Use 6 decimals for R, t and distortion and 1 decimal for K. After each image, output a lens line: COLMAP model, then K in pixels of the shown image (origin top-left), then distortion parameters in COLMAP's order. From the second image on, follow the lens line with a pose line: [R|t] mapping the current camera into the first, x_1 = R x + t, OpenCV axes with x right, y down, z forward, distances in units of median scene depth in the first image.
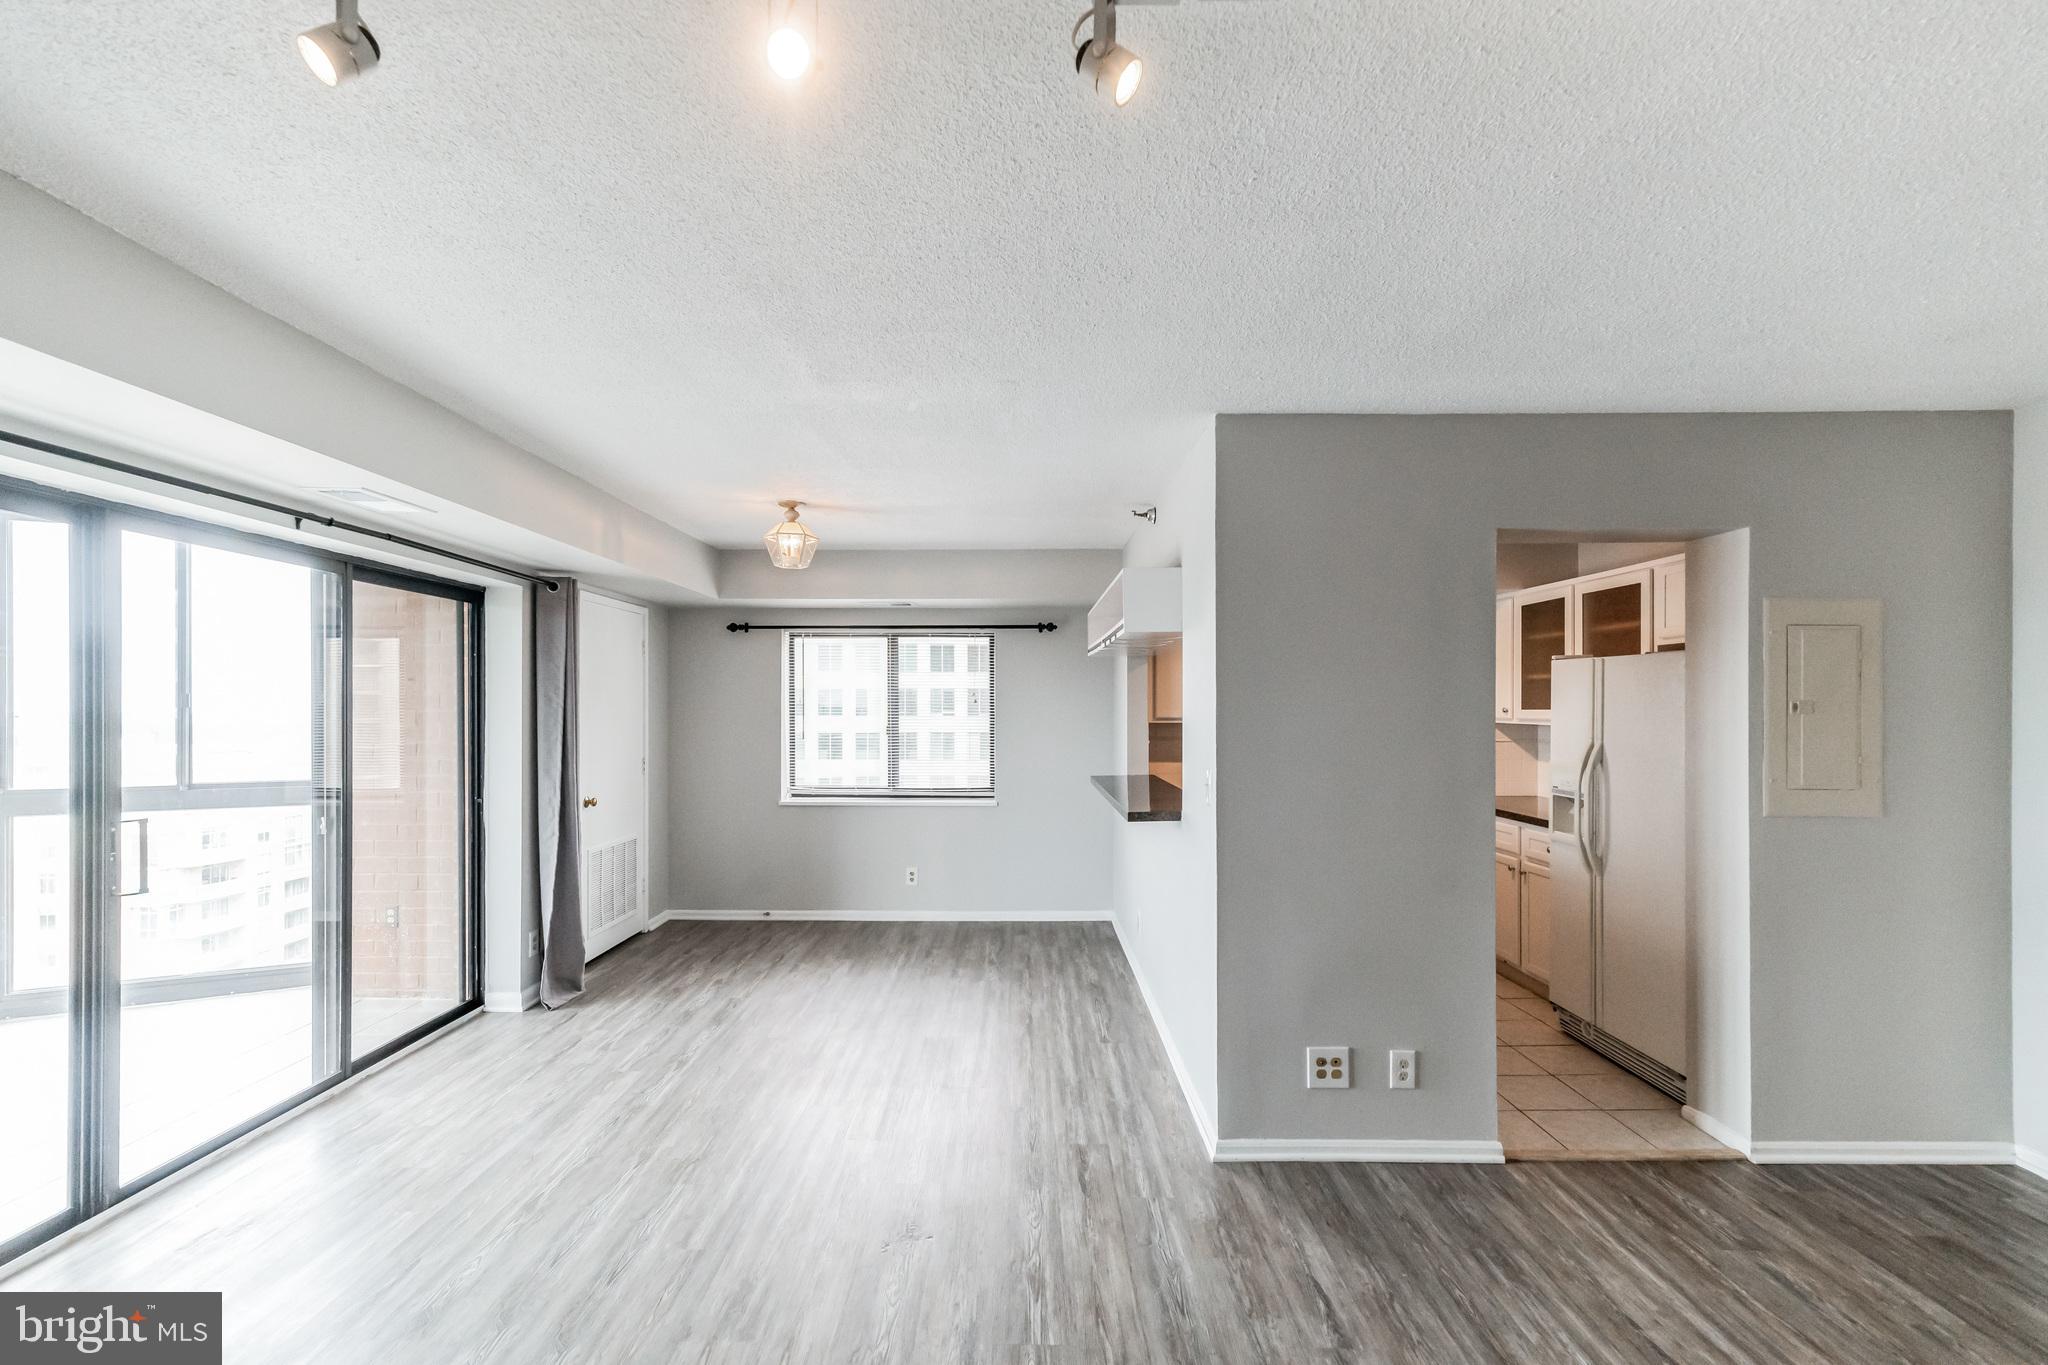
lens RADIAL K [[889.0, 0, 1015.4], [0, 889.0, 707.5], [0, 0, 1]] dist [-0.000482, 0.003933]
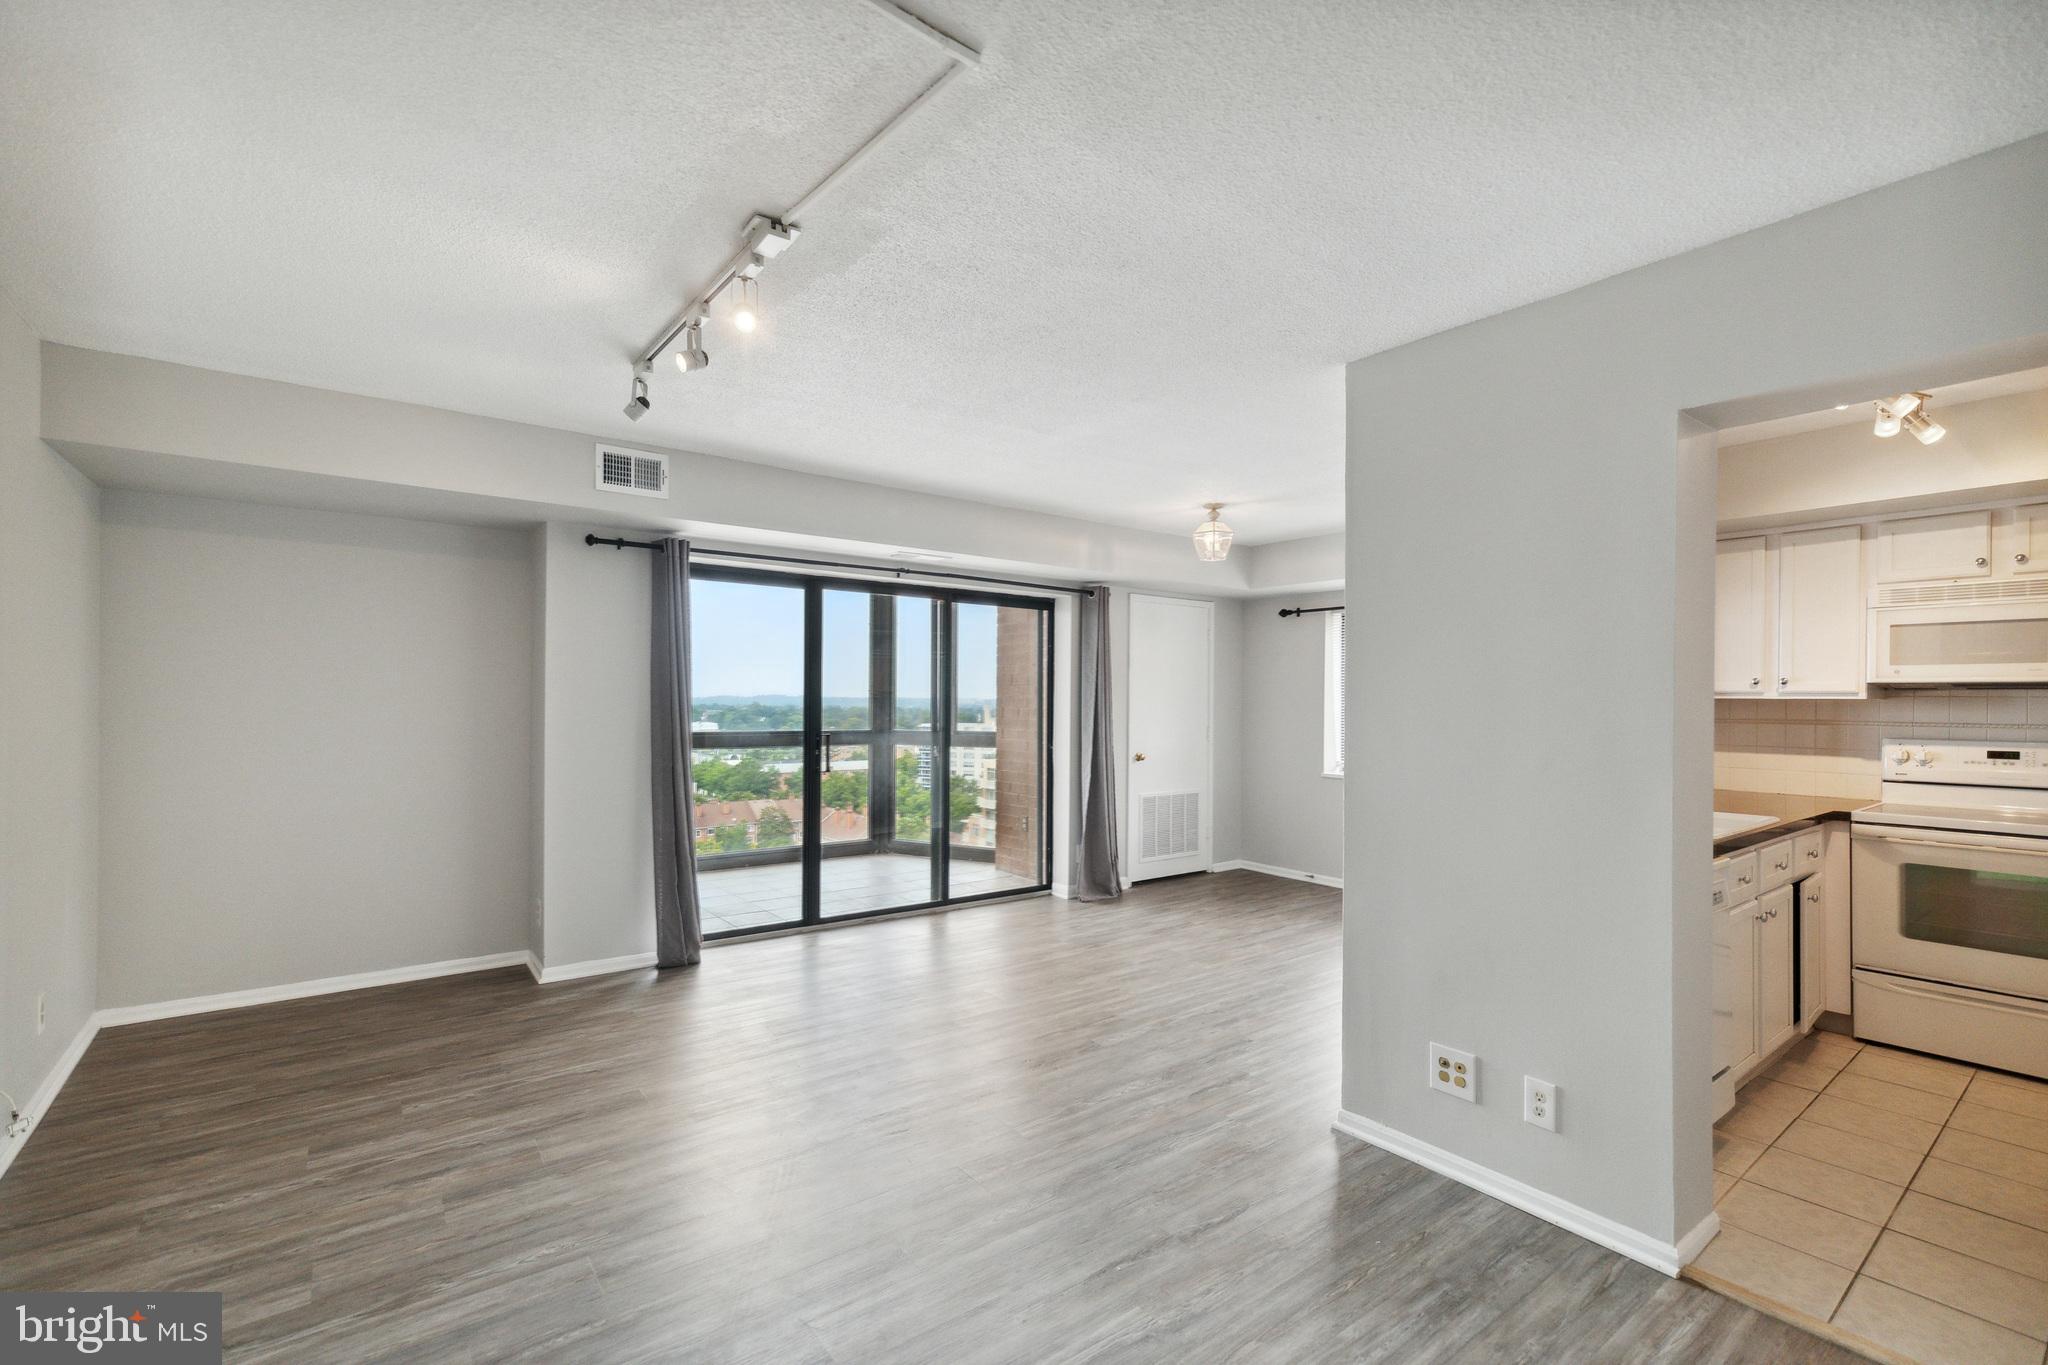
lens RADIAL K [[909.4, 0, 1034.9], [0, 909.4, 698.8], [0, 0, 1]] dist [-0.001149, 0.000323]
pose [[0.609445, 0.003678, -0.792819, 0.548274], [-0.005409, 0.999985, 0.000481, 0.025339], [0.792810, 0.003996, 0.609456, 0.082687]]
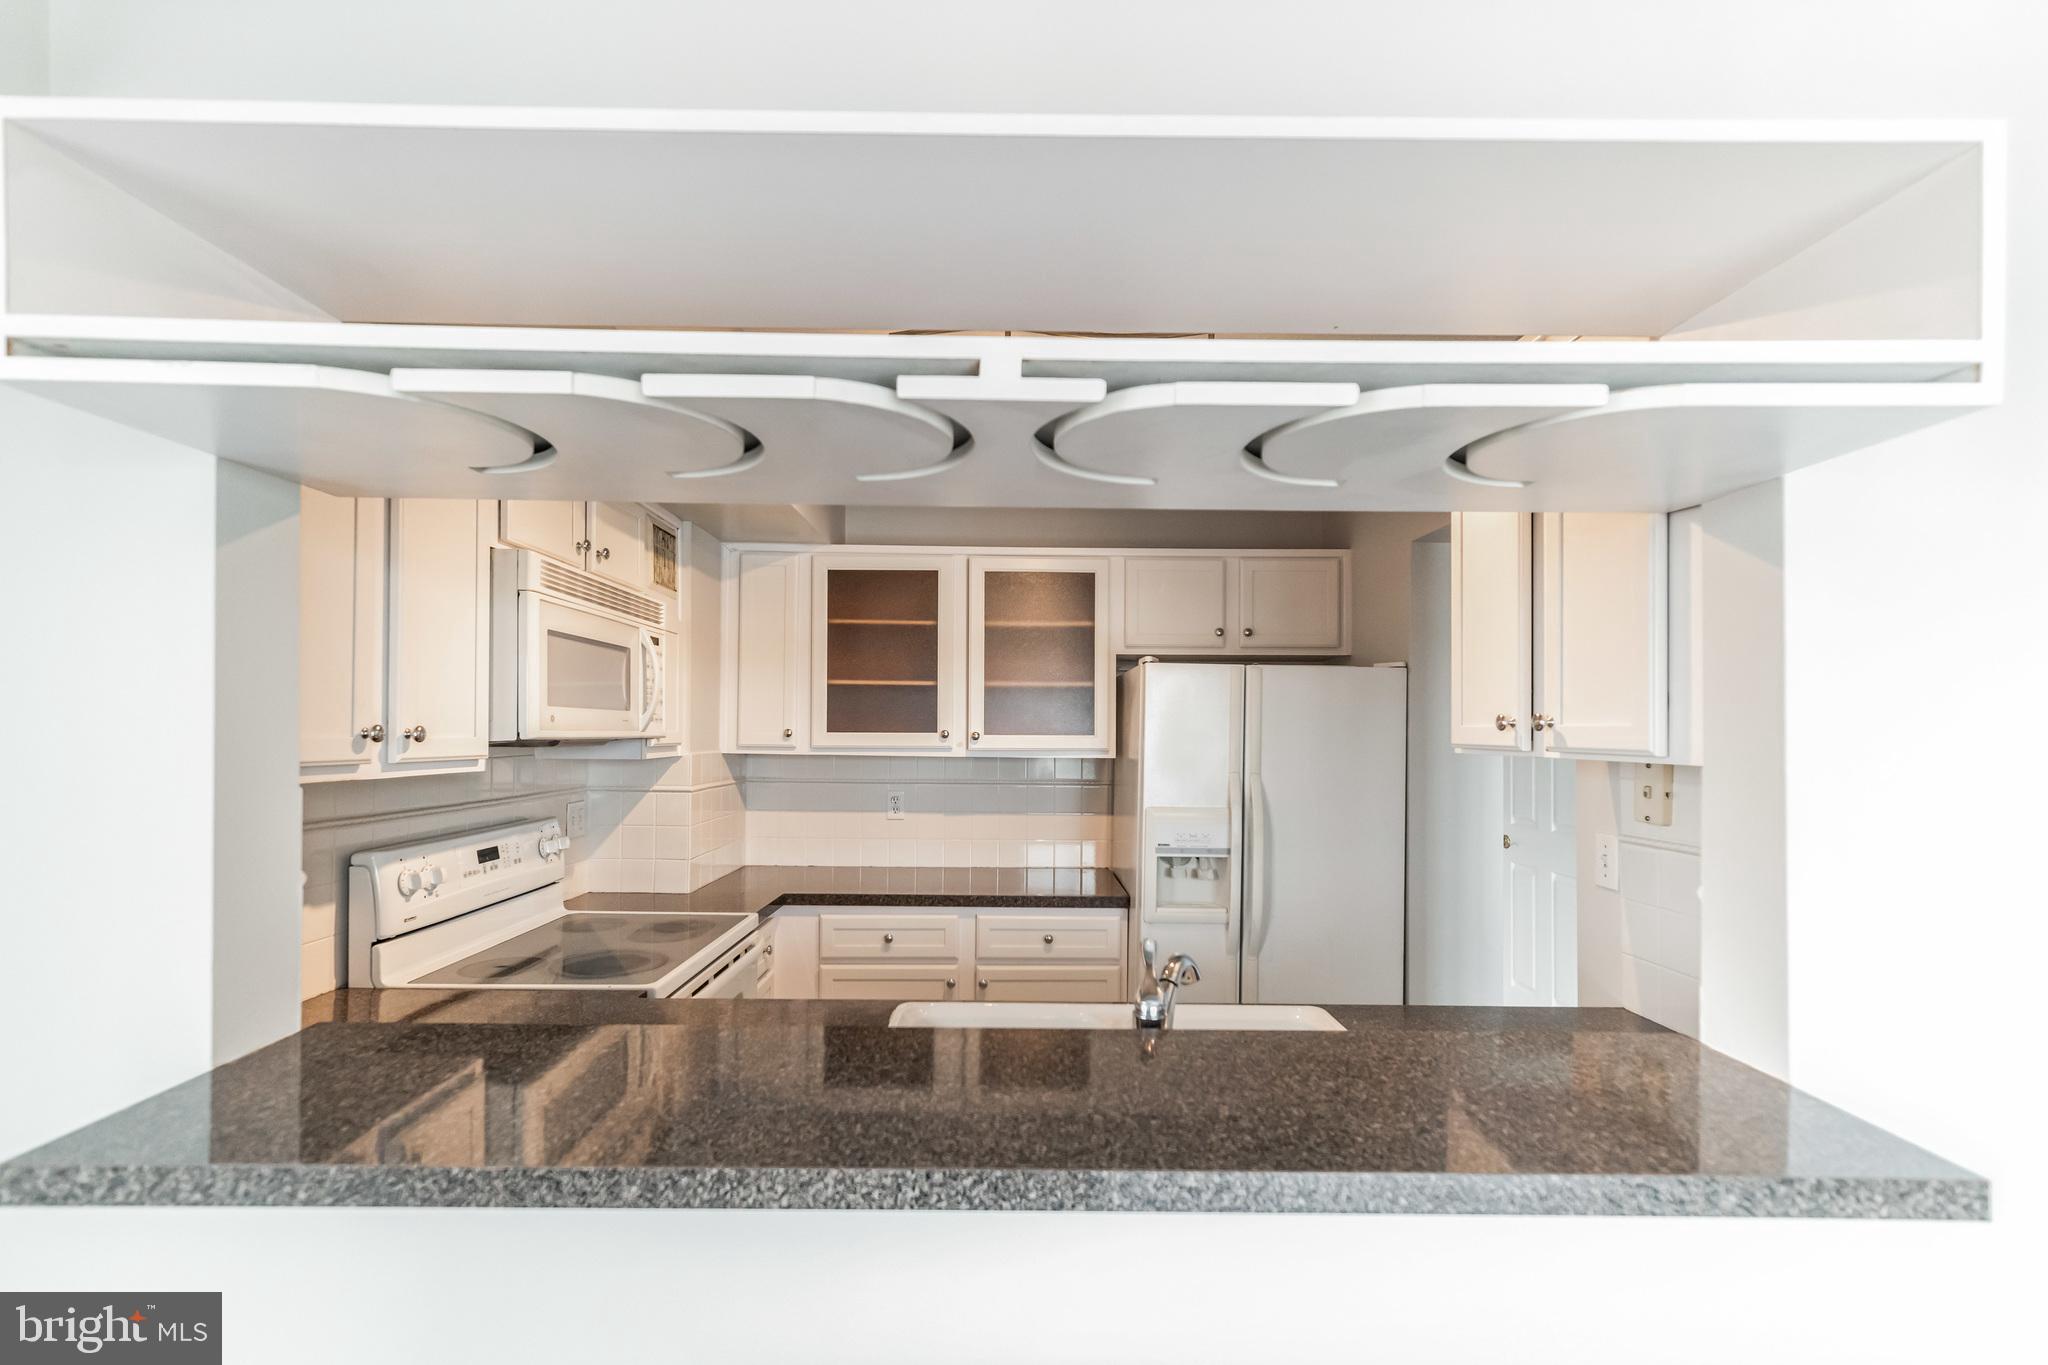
lens RADIAL K [[899.4, 0, 1004.7], [0, 899.4, 728.2], [0, 0, 1]] dist [0.002248, 0.000319]
pose [[0.010903, 0.005813, 0.999924, -0.085542], [-0.005454, 0.999969, -0.005754, 0.002735], [-0.999926, -0.005391, 0.010935, 1.016145]]
